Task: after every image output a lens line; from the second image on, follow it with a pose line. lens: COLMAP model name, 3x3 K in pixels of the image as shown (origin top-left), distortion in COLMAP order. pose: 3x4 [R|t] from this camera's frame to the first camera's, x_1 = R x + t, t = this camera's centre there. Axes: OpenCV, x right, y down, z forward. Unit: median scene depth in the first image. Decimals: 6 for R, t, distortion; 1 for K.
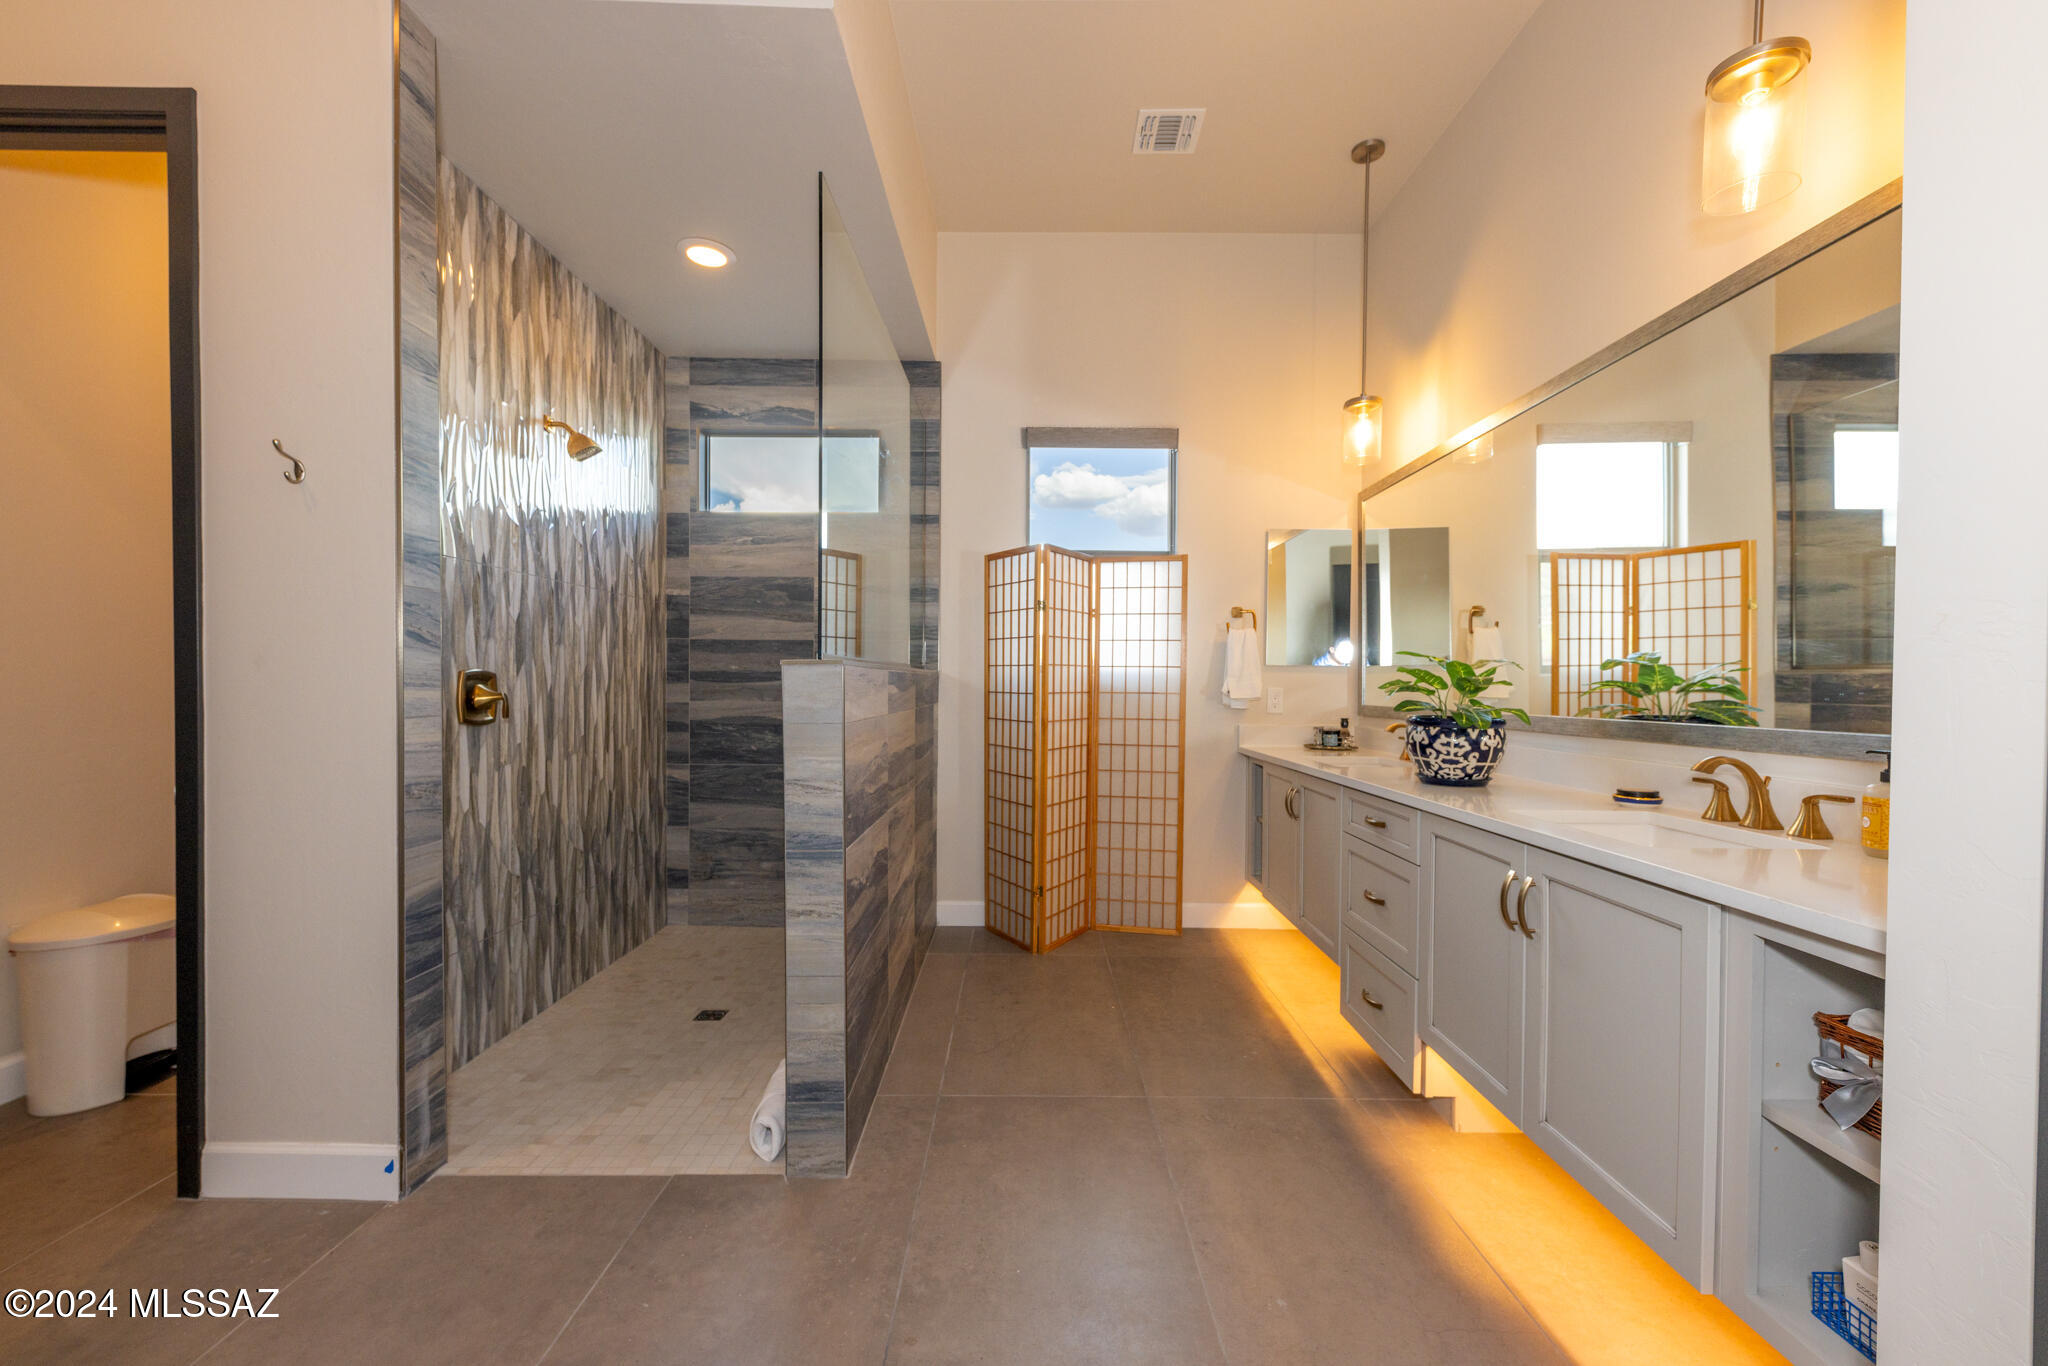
lens RADIAL K [[771.3, 0, 1021.7], [0, 771.3, 686.0], [0, 0, 1]] dist [-0.000157, -0.000562]
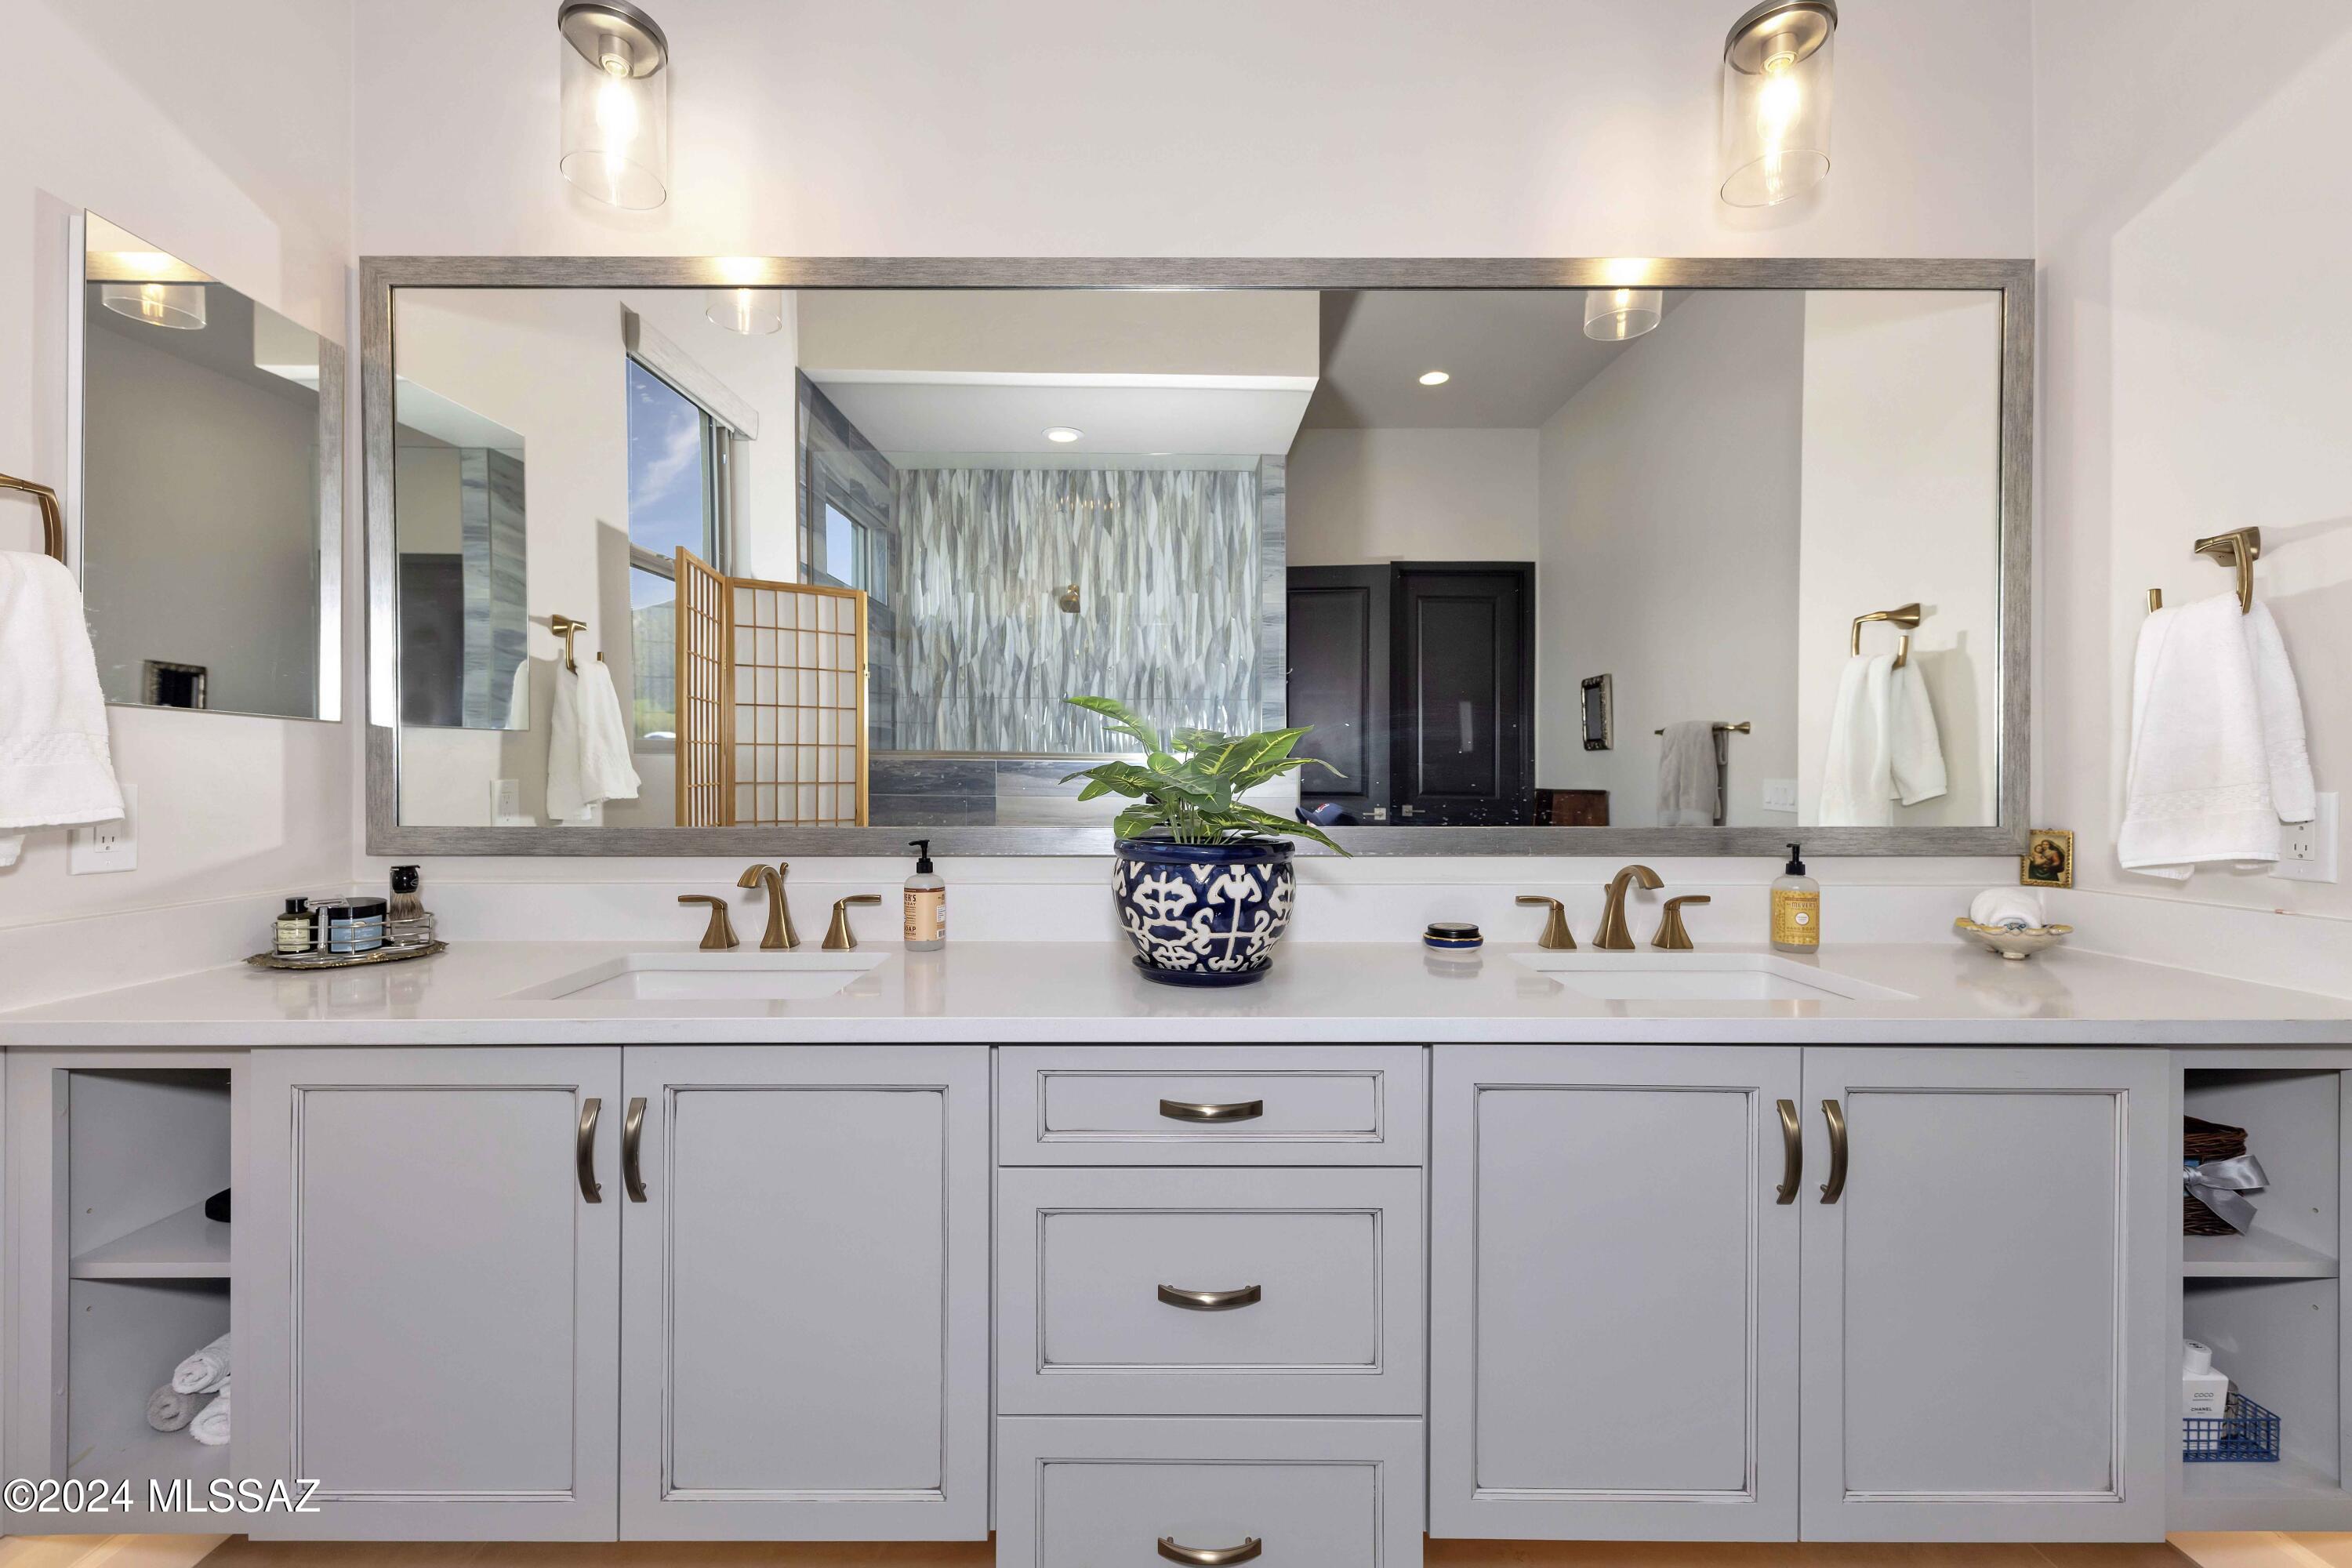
lens RADIAL K [[920.6, 0, 1173.9], [0, 920.6, 791.2], [0, 0, 1]] dist [0.012259, -0.006498]
pose [[-0.013628, -0.020295, 0.999701, -0.017419], [0.000101, 0.999794, 0.020299, -0.001623], [-0.999907, 0.000378, -0.013623, 0.630419]]
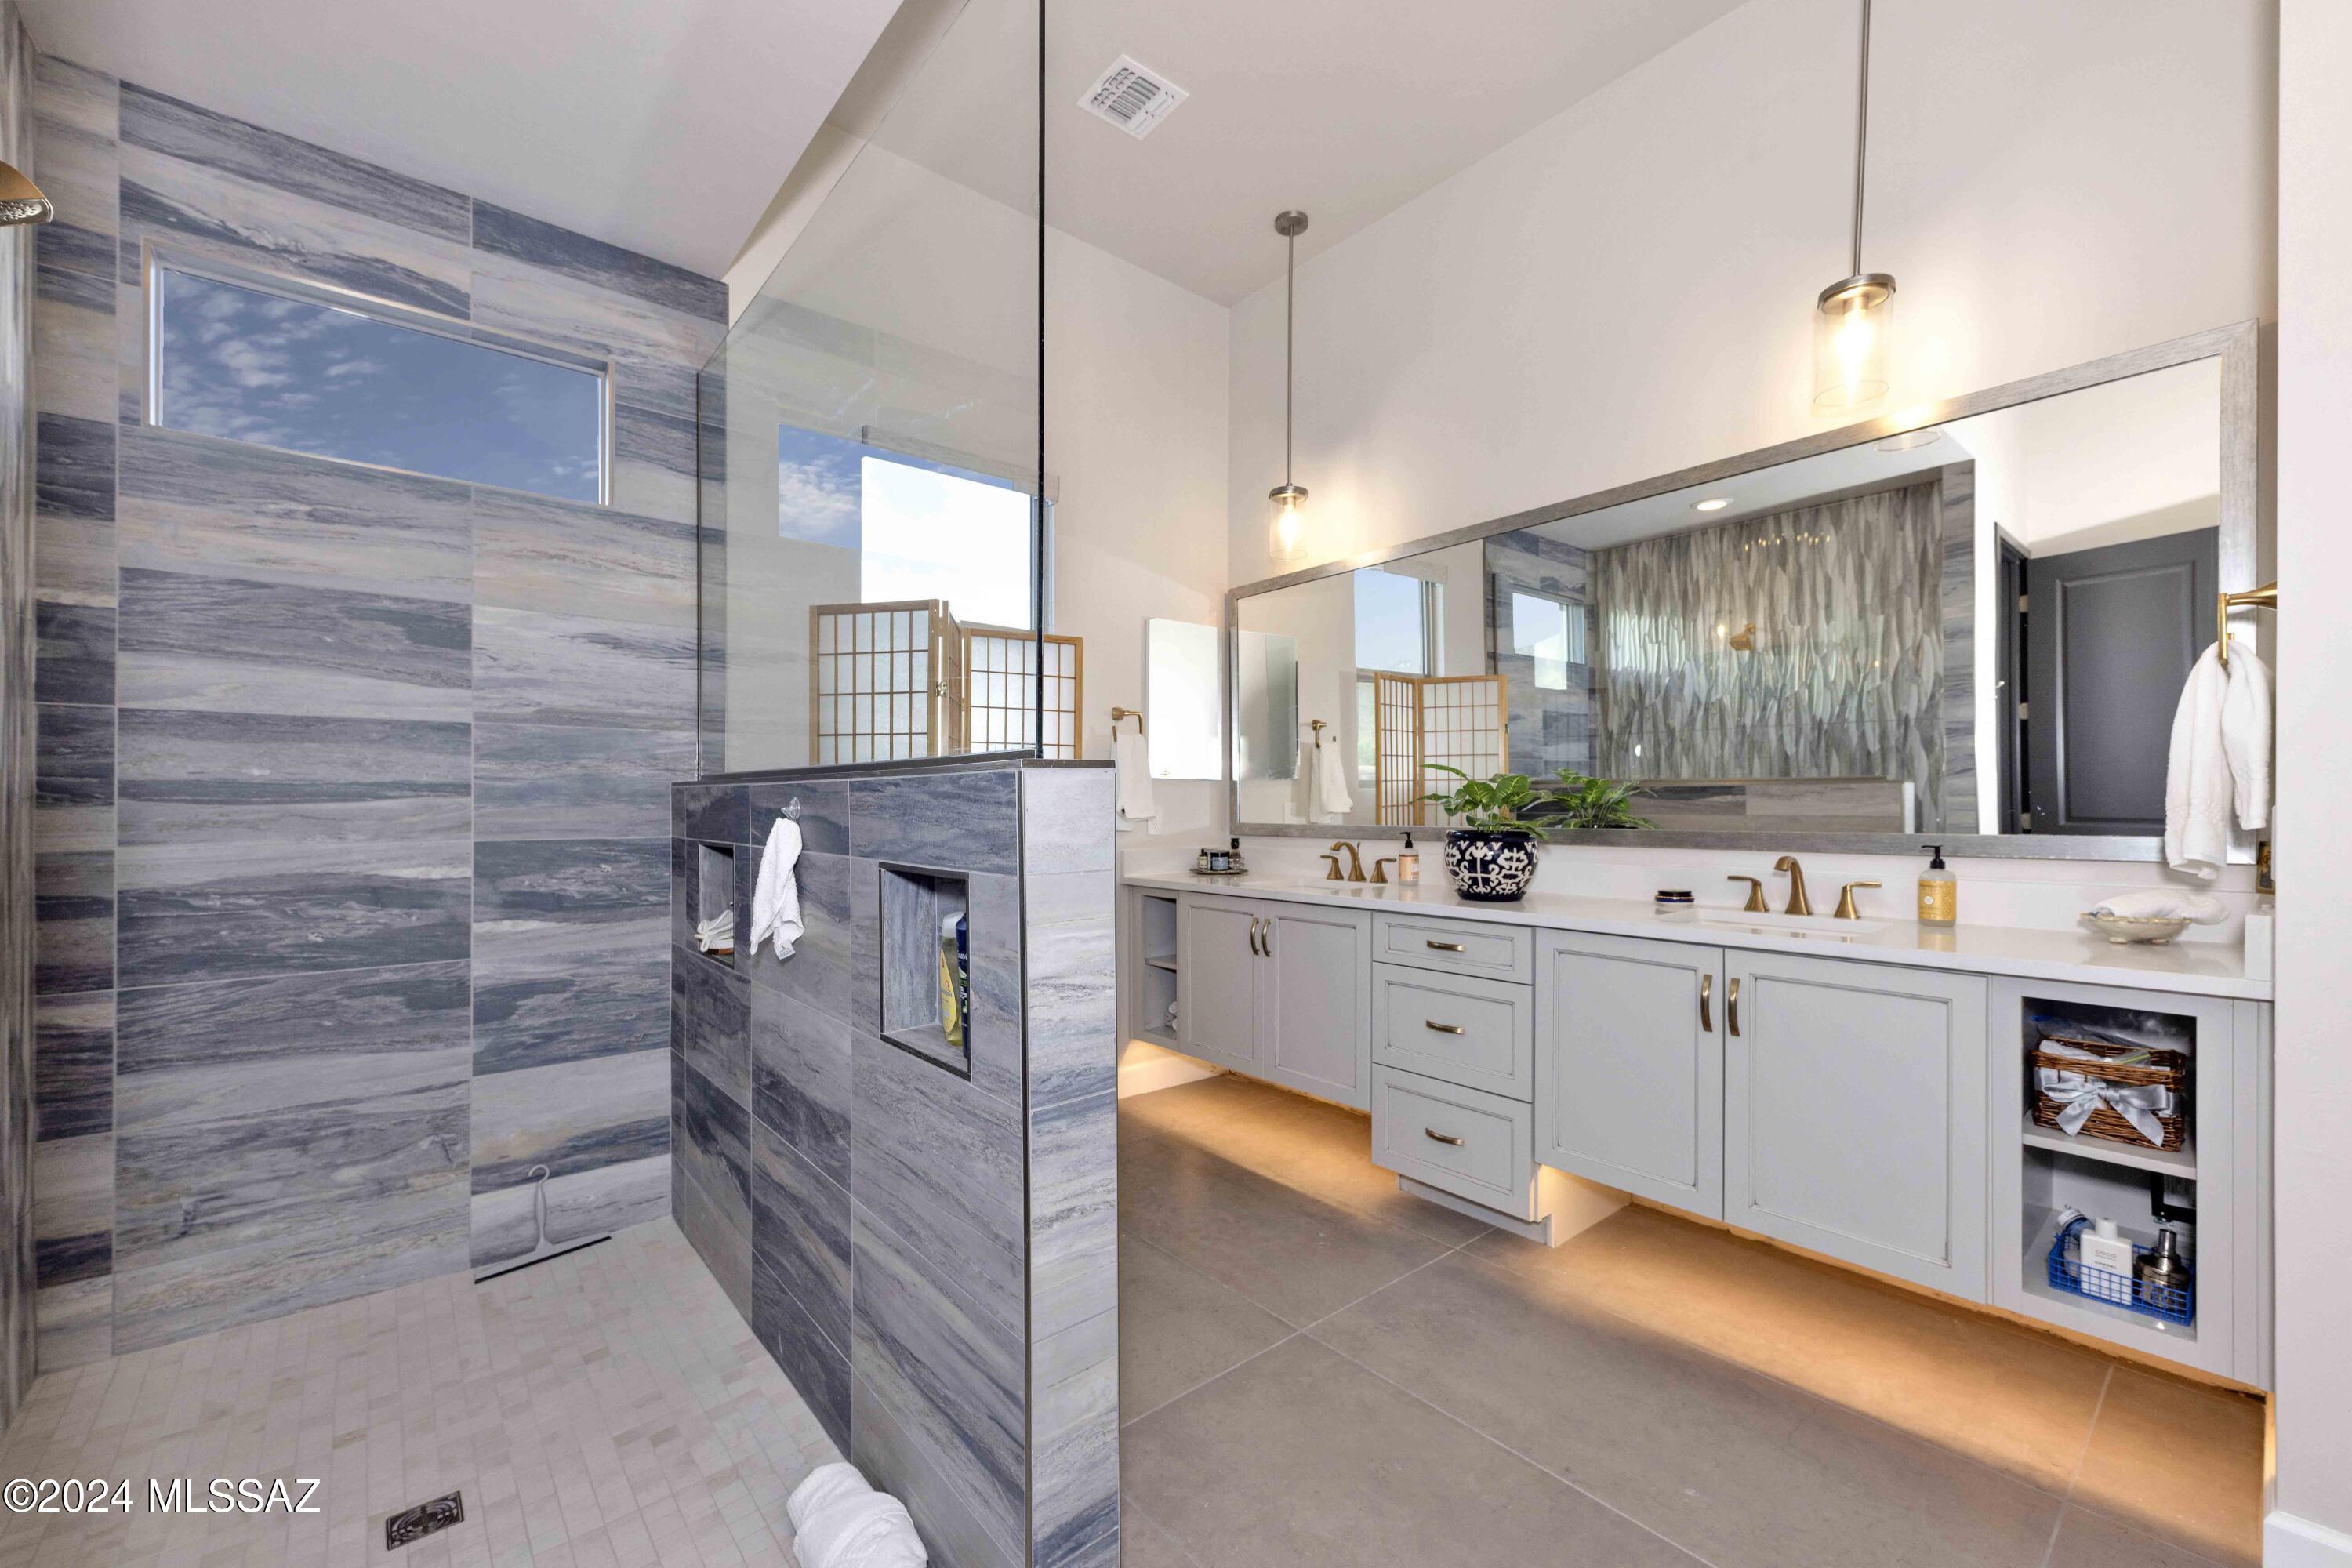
lens RADIAL K [[920.6, 0, 1173.9], [0, 920.6, 791.2], [0, 0, 1]] dist [0.012259, -0.006498]
pose [[0.770309, -0.000246, 0.637670, -0.313716], [0.008794, 0.999909, -0.010237, -0.001893], [-0.637610, 0.013493, 0.770241, 0.211504]]
